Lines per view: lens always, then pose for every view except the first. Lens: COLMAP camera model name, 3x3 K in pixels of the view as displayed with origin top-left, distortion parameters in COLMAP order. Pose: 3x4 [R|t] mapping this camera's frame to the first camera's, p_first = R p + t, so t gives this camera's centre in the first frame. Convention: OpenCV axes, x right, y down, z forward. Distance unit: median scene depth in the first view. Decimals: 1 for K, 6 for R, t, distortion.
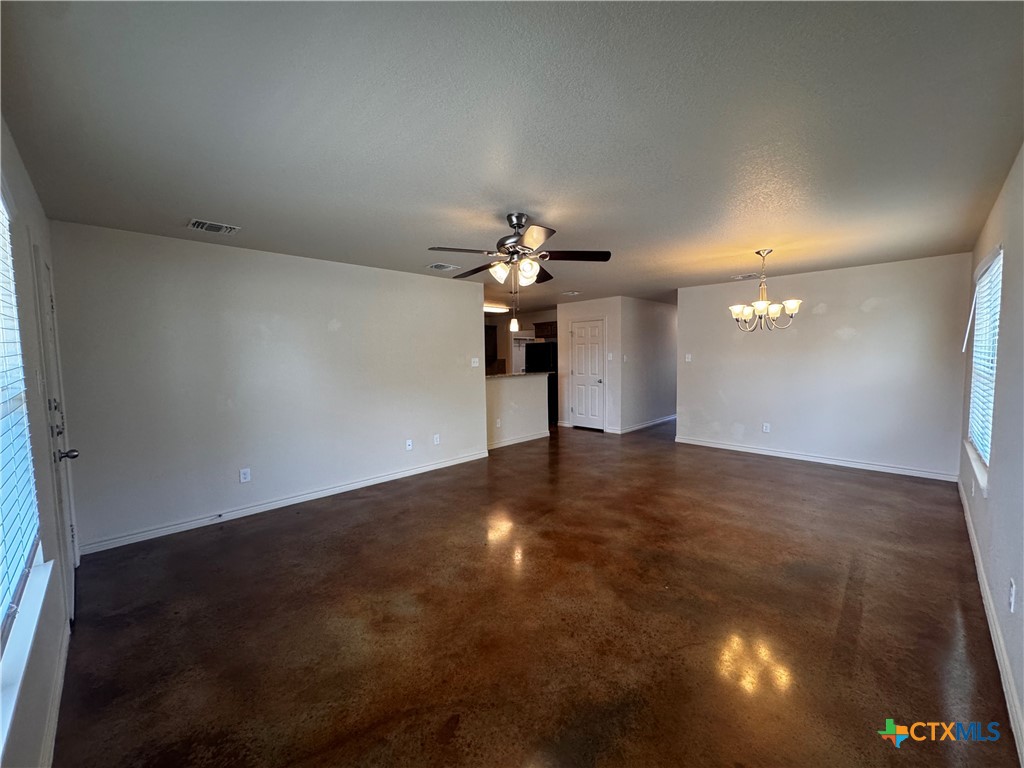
lens RADIAL K [[410.9, 0, 512.0], [0, 410.9, 384.0], [0, 0, 1]] dist [-0.000719, 0.000063]
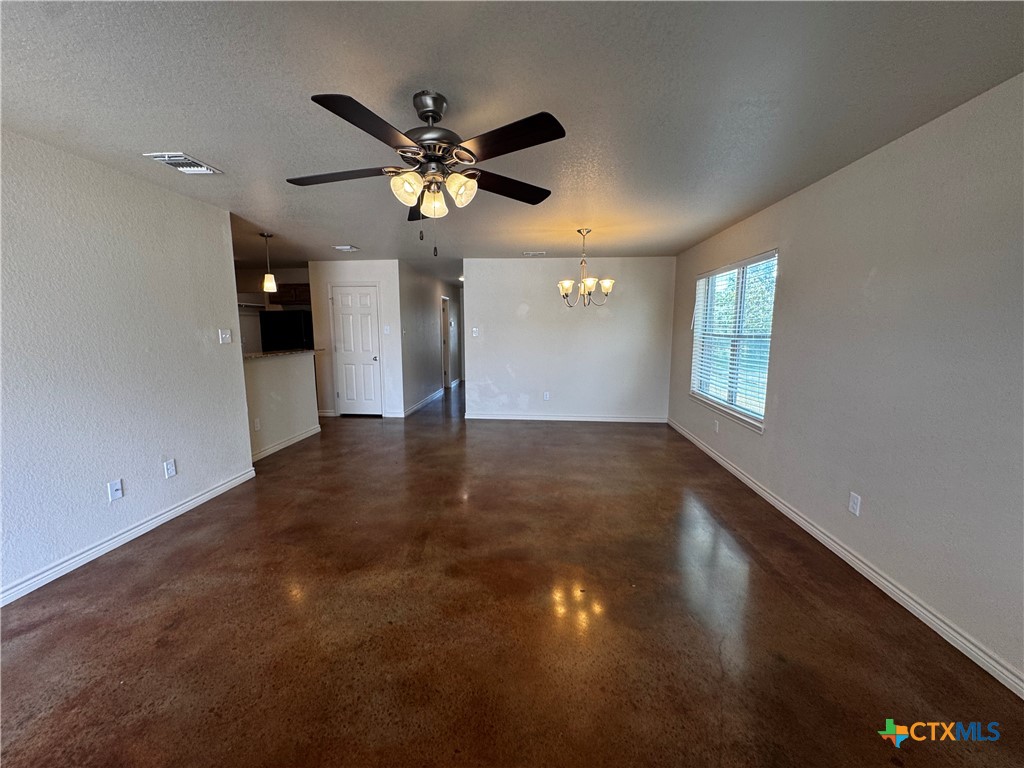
lens RADIAL K [[410.9, 0, 512.0], [0, 410.9, 384.0], [0, 0, 1]] dist [-0.000719, 0.000063]
pose [[0.758825, -0.072856, 0.647206, -0.224283], [0.033697, 0.996785, 0.072699, -0.013120], [-0.650422, -0.033357, 0.758840, 0.297556]]
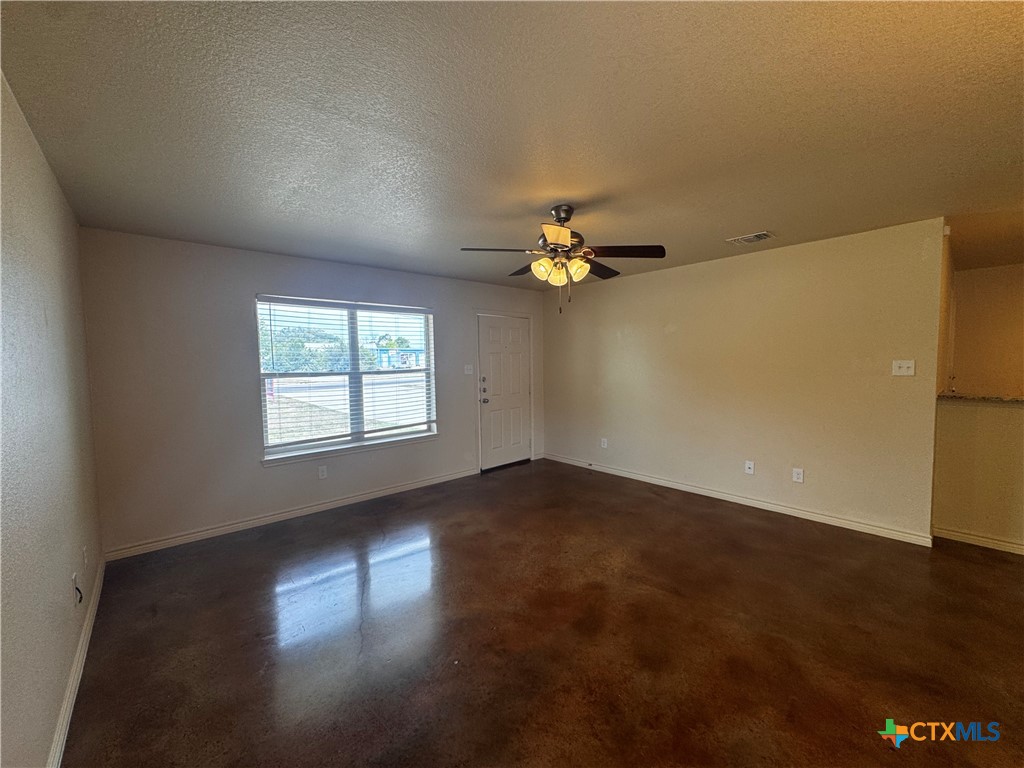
lens RADIAL K [[411.2, 0, 512.0], [0, 411.2, 384.0], [0, 0, 1]] dist [-0.001937, -0.000112]
pose [[-0.063876, 0.069444, -0.995539, 0.658897], [-0.052443, 0.995964, 0.072839, -0.057012], [0.996579, 0.056861, -0.059976, 0.663830]]
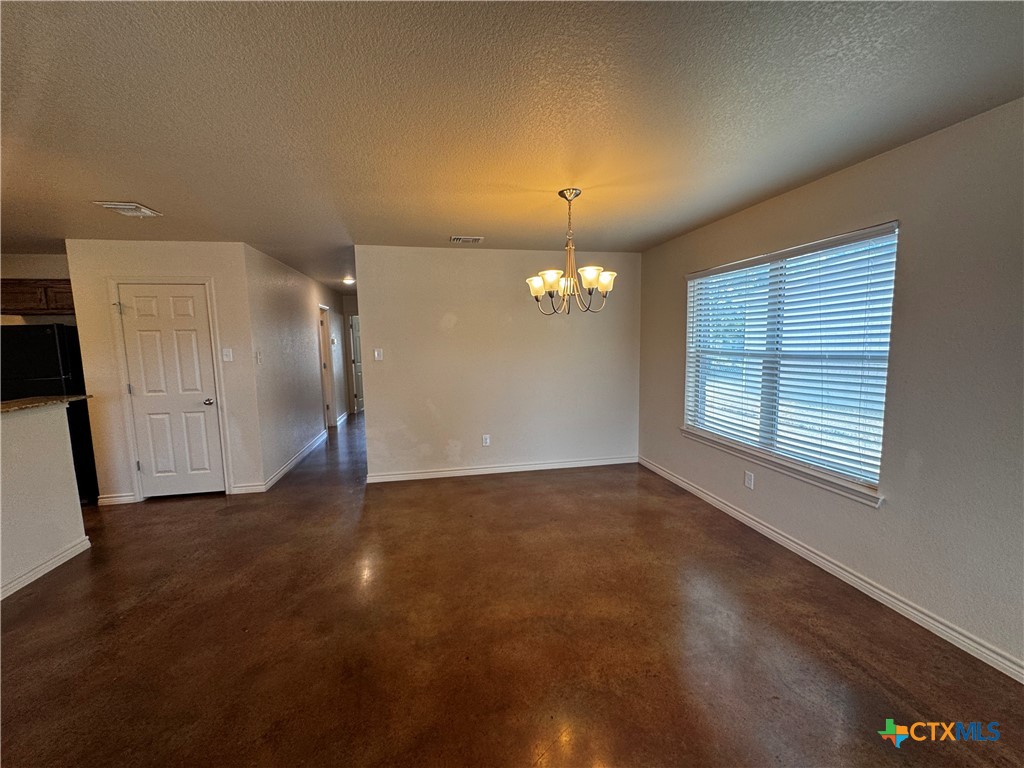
lens RADIAL K [[411.1, 0, 512.0], [0, 411.1, 384.0], [0, 0, 1]] dist [-0.002937, 0.000029]
pose [[0.551685, -0.083550, 0.829857, -0.007601], [0.068252, 0.996155, 0.054919, -0.057510], [-0.831255, 0.026341, 0.555266, 0.689854]]
